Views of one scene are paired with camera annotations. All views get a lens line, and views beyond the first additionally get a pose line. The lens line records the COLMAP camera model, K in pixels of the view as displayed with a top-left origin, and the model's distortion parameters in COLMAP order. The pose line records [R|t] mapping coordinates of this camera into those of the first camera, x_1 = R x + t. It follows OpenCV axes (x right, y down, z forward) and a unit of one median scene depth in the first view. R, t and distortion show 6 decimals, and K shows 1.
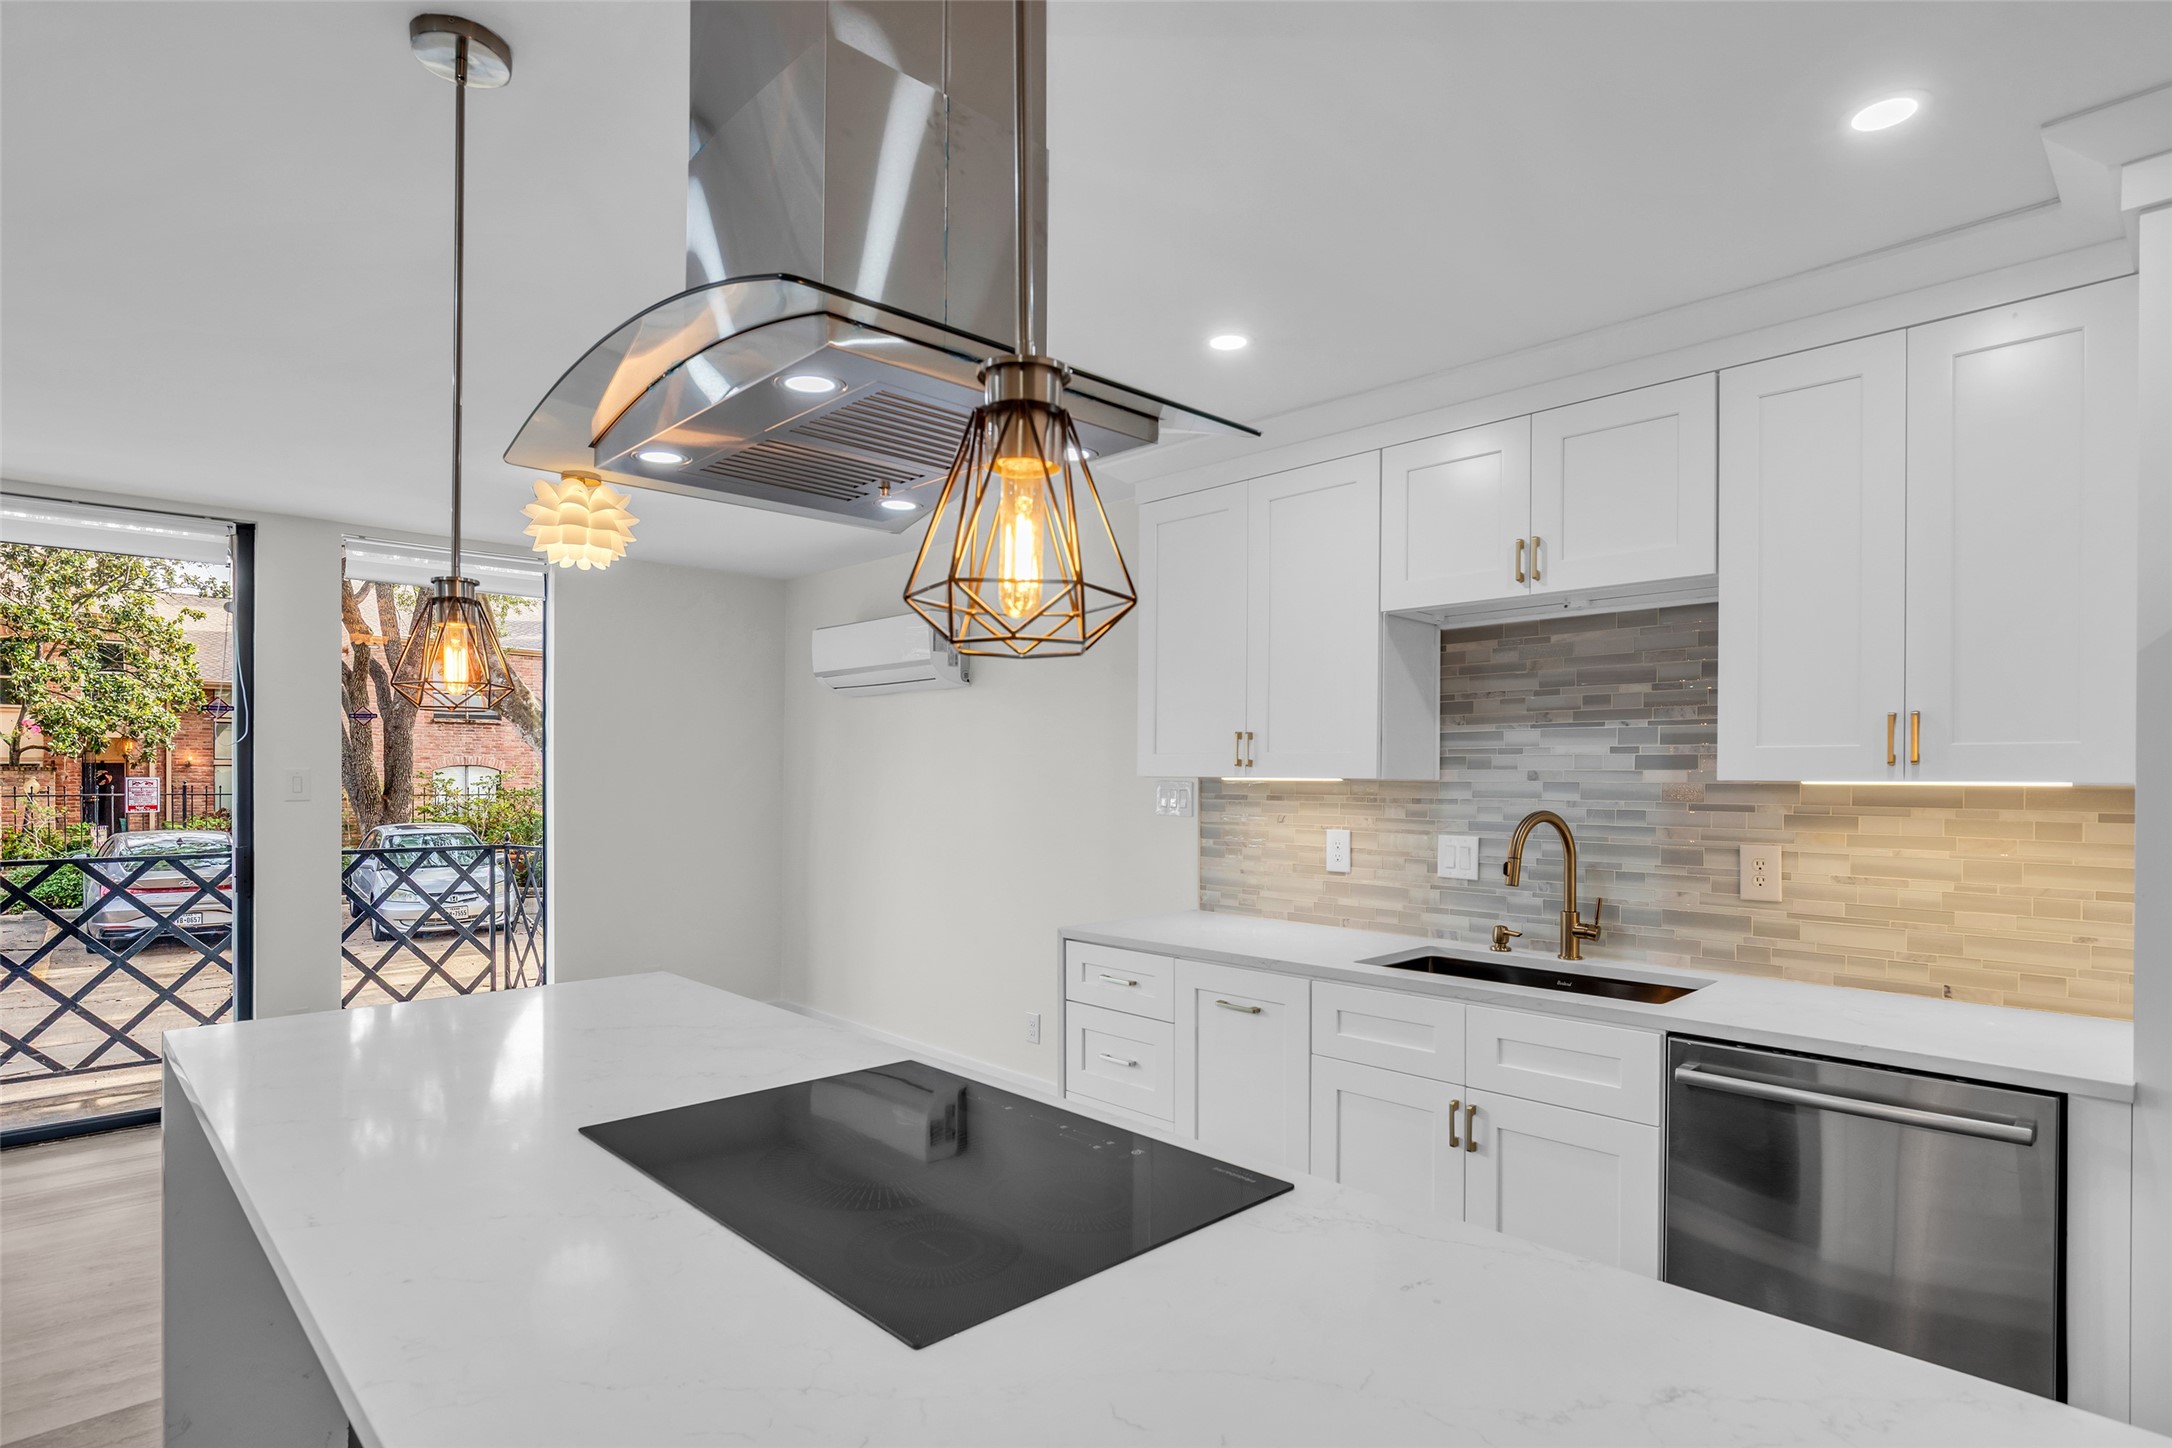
lens RADIAL K [[1110.2, 0, 1078.1], [0, 1110.2, 775.0], [0, 0, 1]] dist [-0.013873, 0.000735]
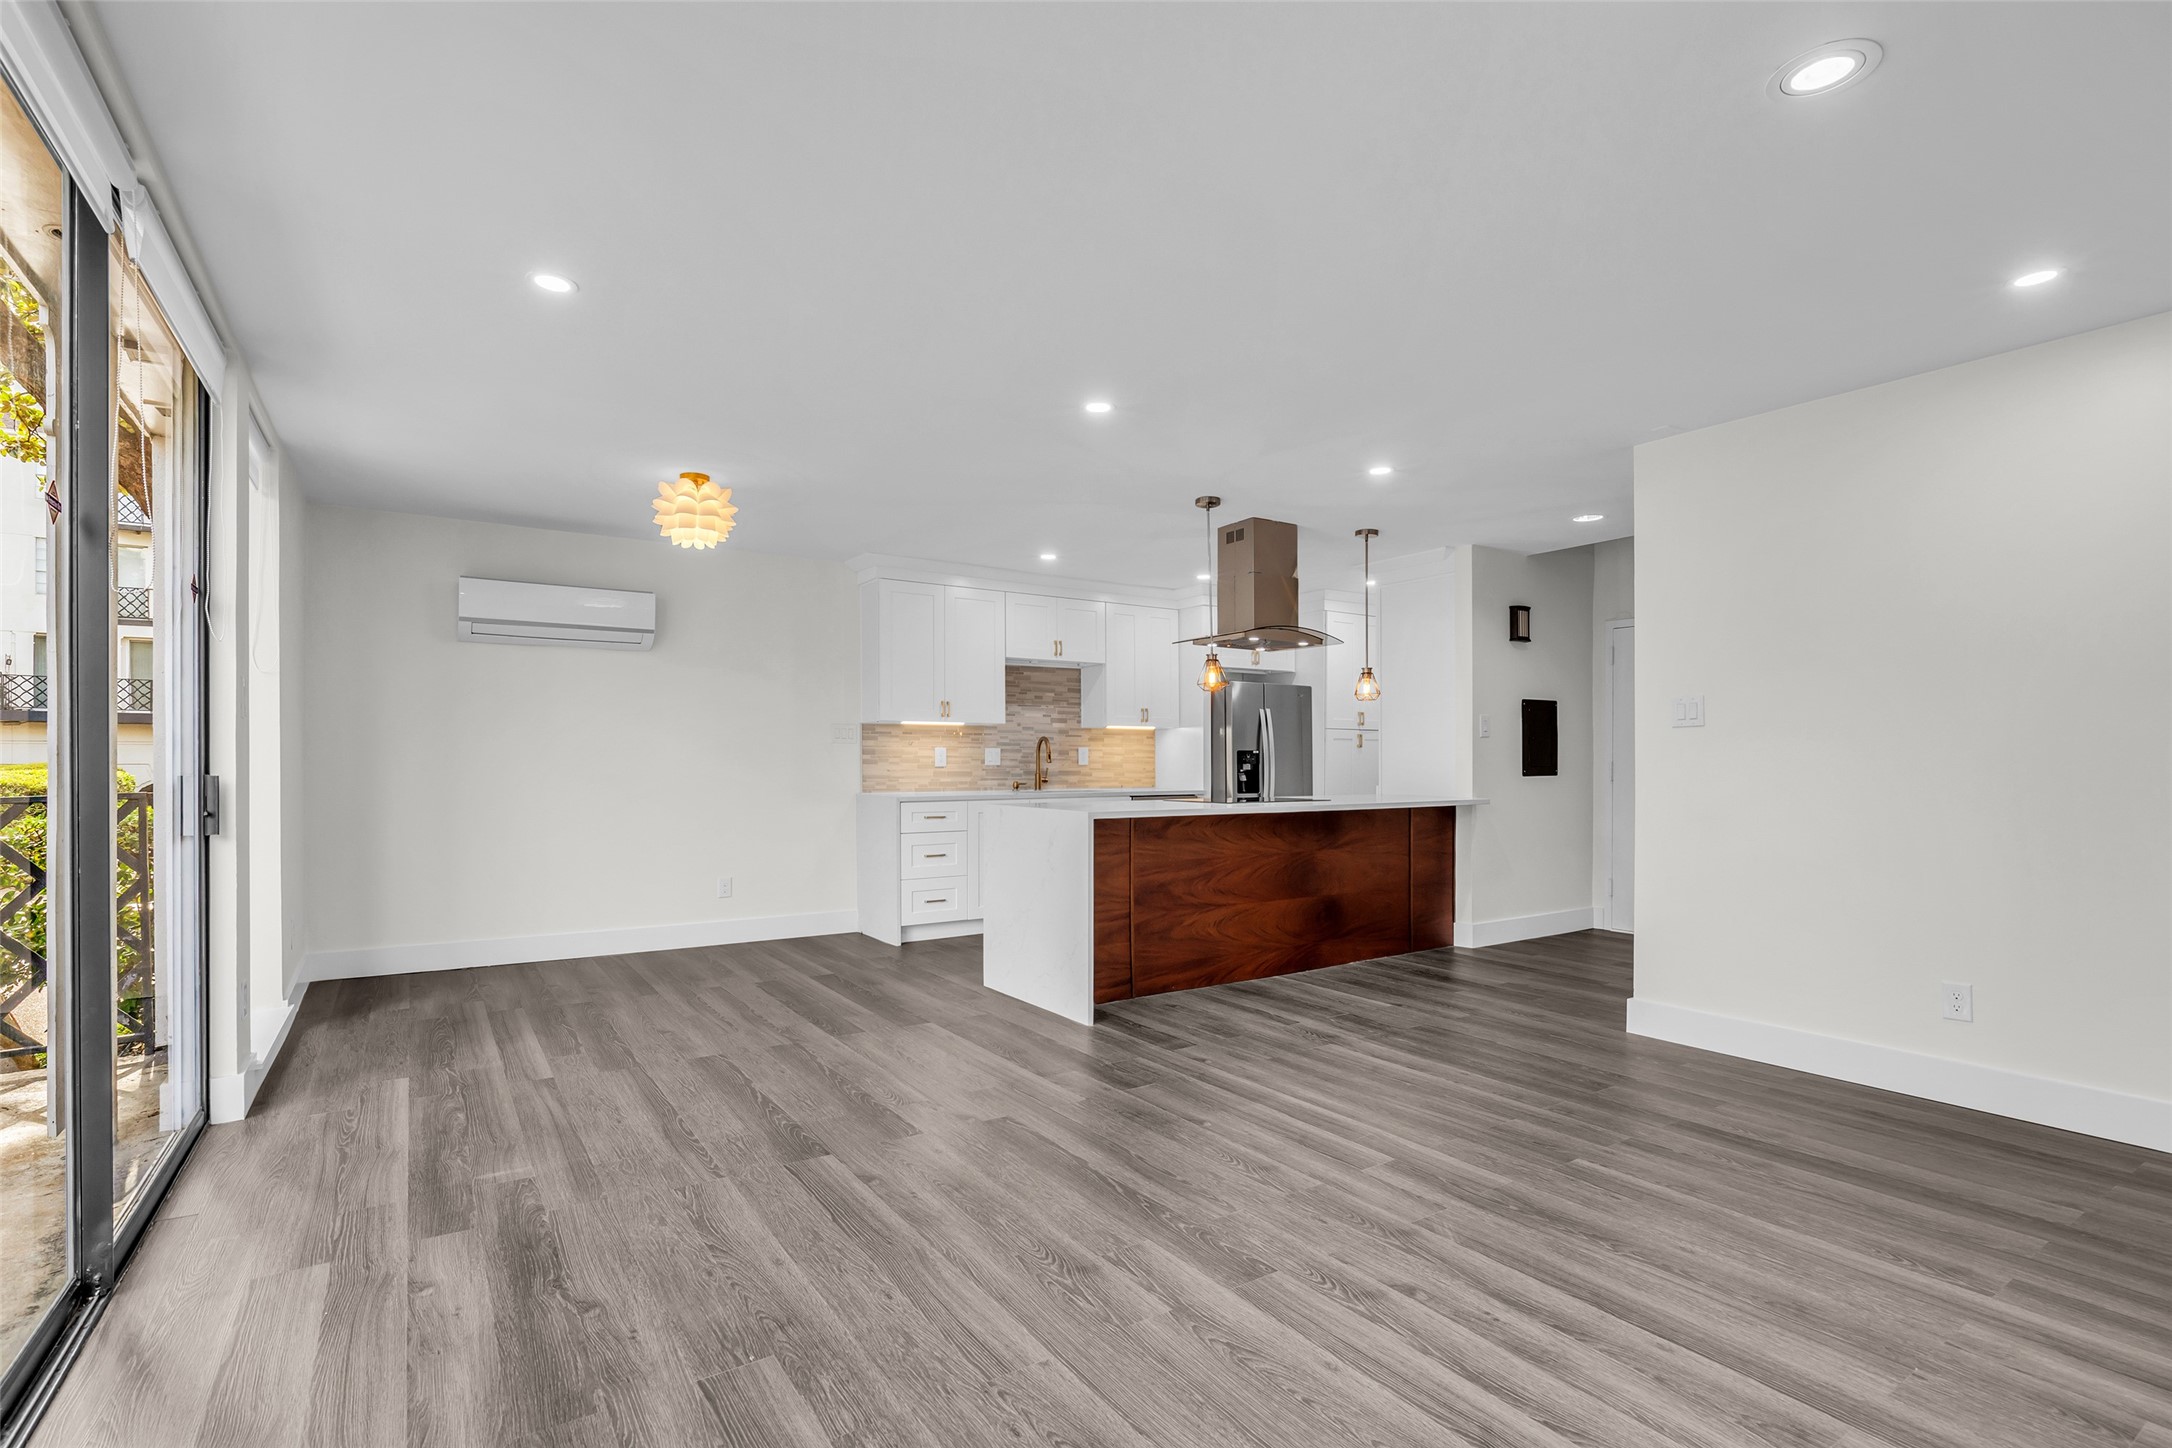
lens RADIAL K [[1022.0, 0, 1087.2], [0, 1022.0, 767.2], [0, 0, 1]] dist [-0.016170, 0.000210]
pose [[0.174202, -0.010782, 0.984651, -1.859667], [0.000481, 0.999941, 0.010864, 0.072333], [-0.984710, -0.001419, 0.174197, 0.395501]]
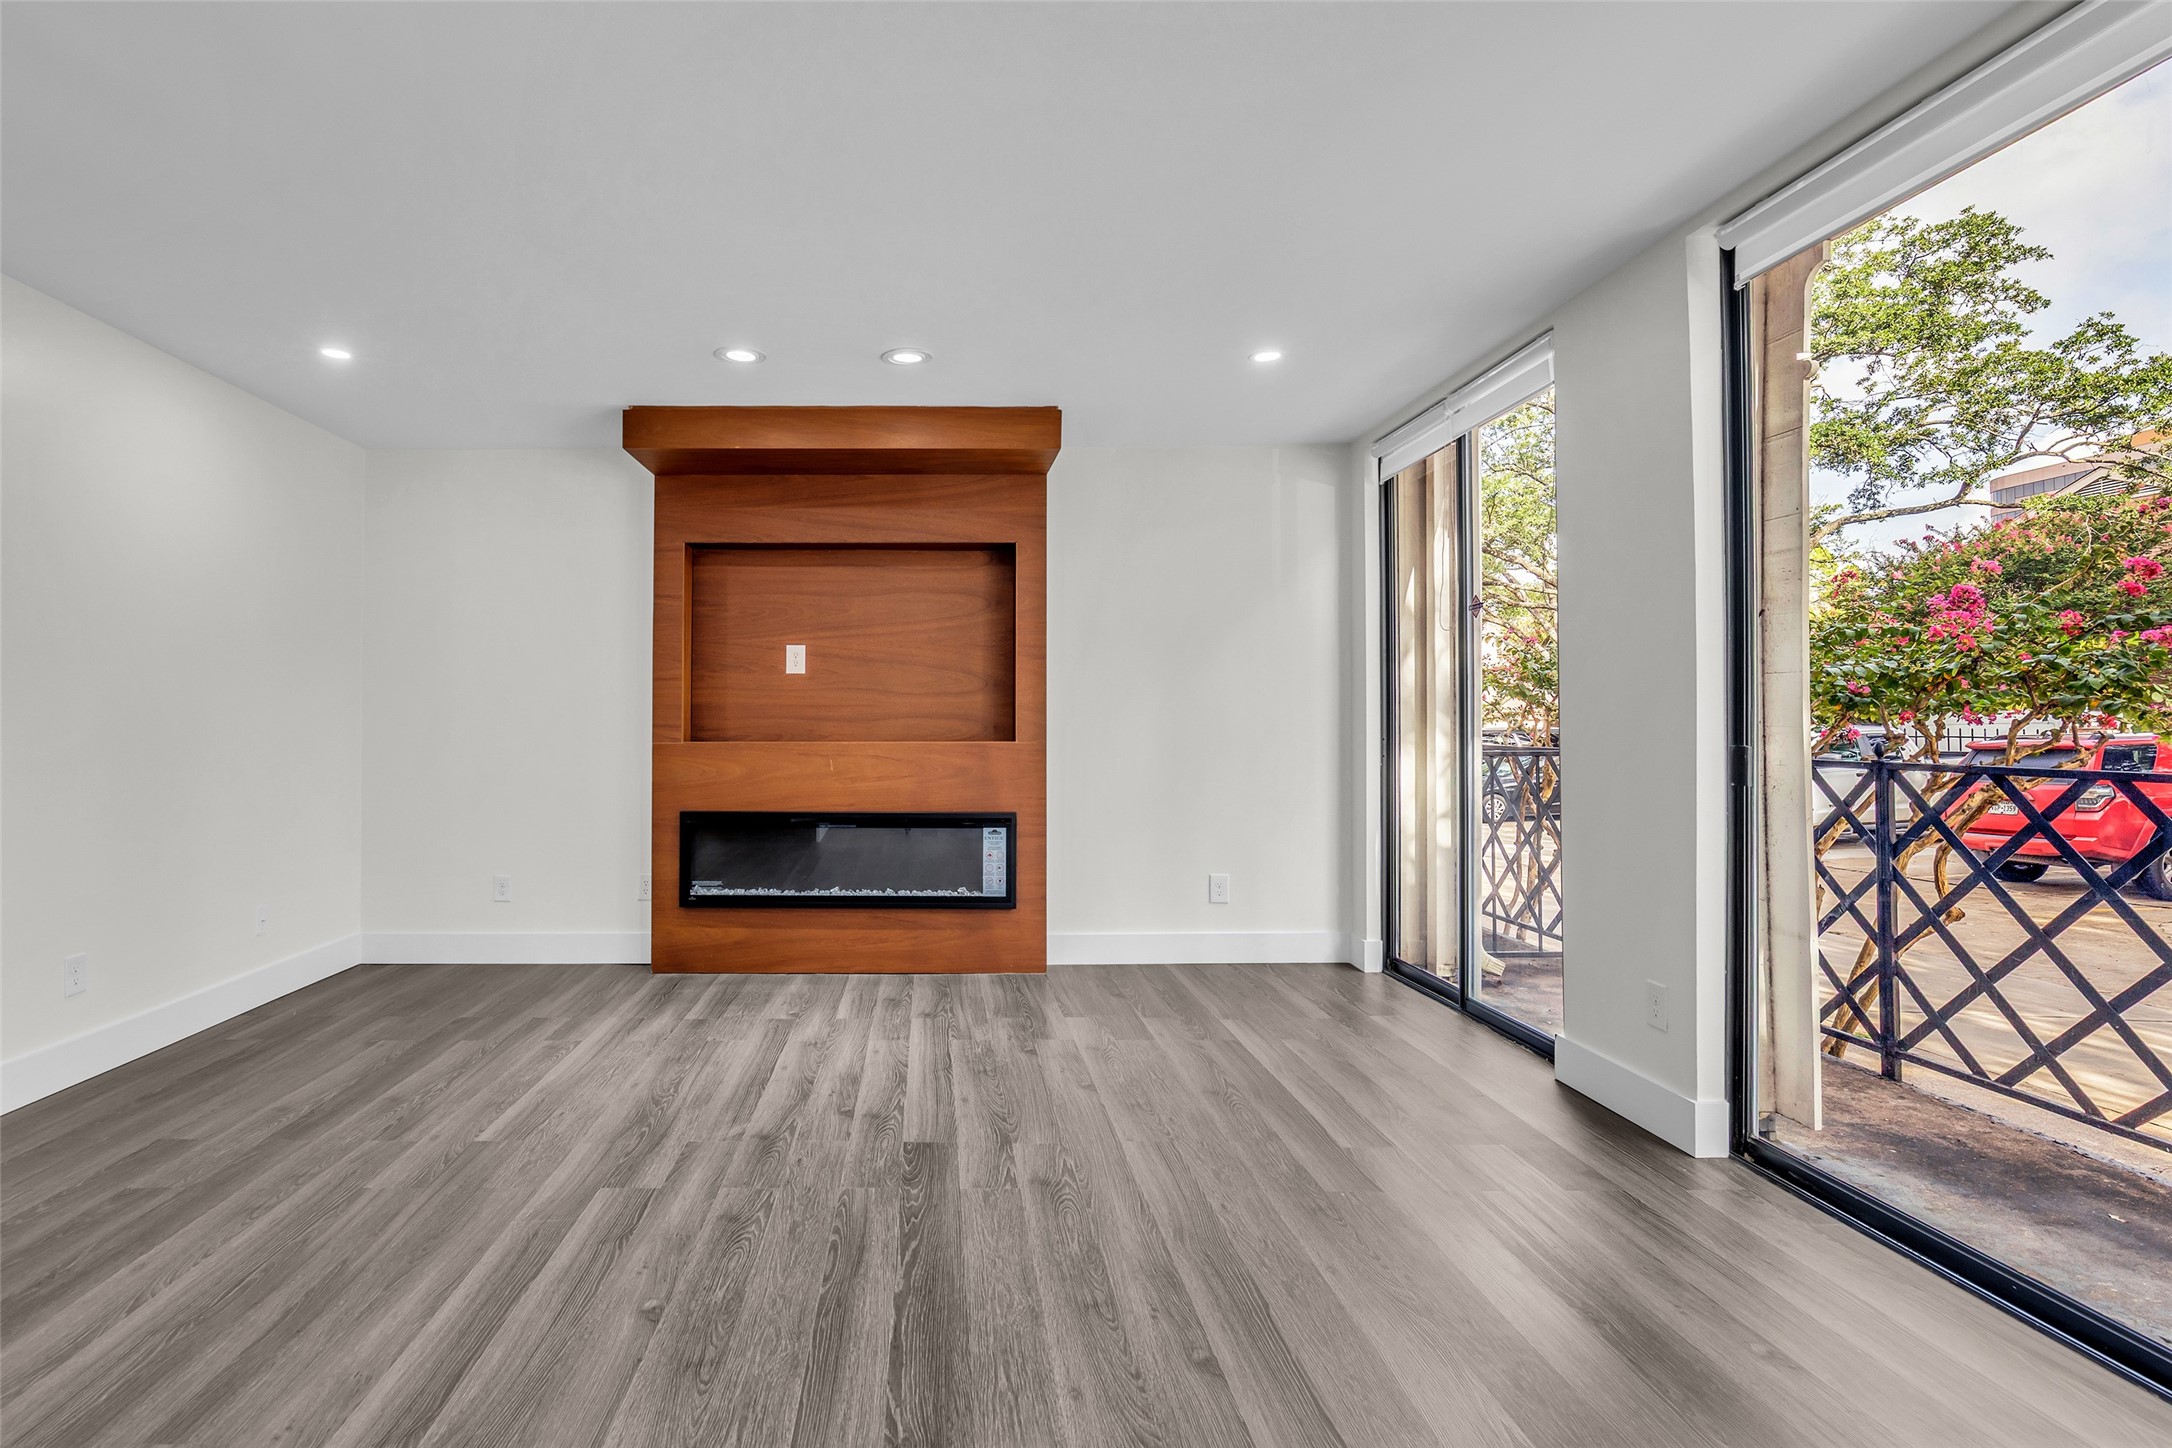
lens RADIAL K [[1059.5, 0, 922.6], [0, 1059.5, 701.6], [0, 0, 1]] dist [-0.013118, 0.000705]
pose [[-0.698138, -0.017403, -0.715752, -0.527872], [-0.002572, 0.999759, -0.021799, 0.076279], [0.715959, -0.013378, -0.698015, 1.019623]]
